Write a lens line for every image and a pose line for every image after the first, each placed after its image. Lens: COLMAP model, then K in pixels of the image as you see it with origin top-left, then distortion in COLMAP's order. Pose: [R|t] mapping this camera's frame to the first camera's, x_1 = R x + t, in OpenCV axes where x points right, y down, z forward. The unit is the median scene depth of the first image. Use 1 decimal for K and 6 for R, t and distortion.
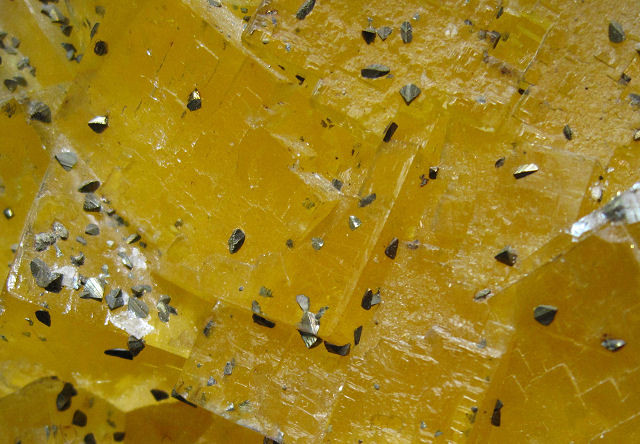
lens RADIAL K [[1447.0, 0, 319.9], [0, 1447.0, 223.7], [0, 0, 1]] dist [-0.125612, 0.000000]
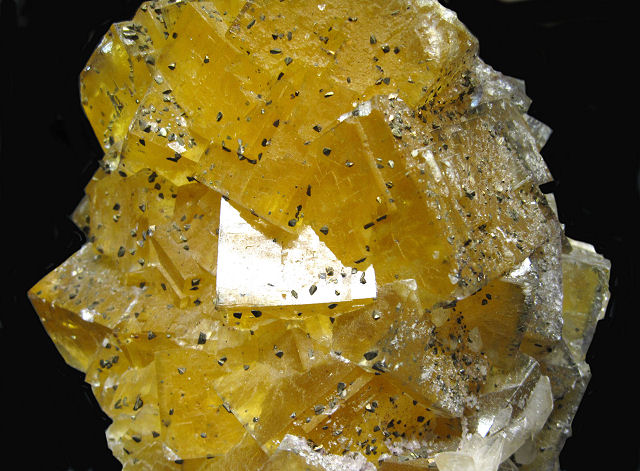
lens RADIAL K [[1485.0, 0, 320.0], [0, 1485.0, 234.9], [0, 0, 1]] dist [-0.118555, 0.000000]
pose [[0.974778, 0.076499, -0.209654, 0.665863], [-0.066456, 0.996297, 0.054546, 0.064338], [0.213050, -0.039238, 0.976253, -1.469965]]
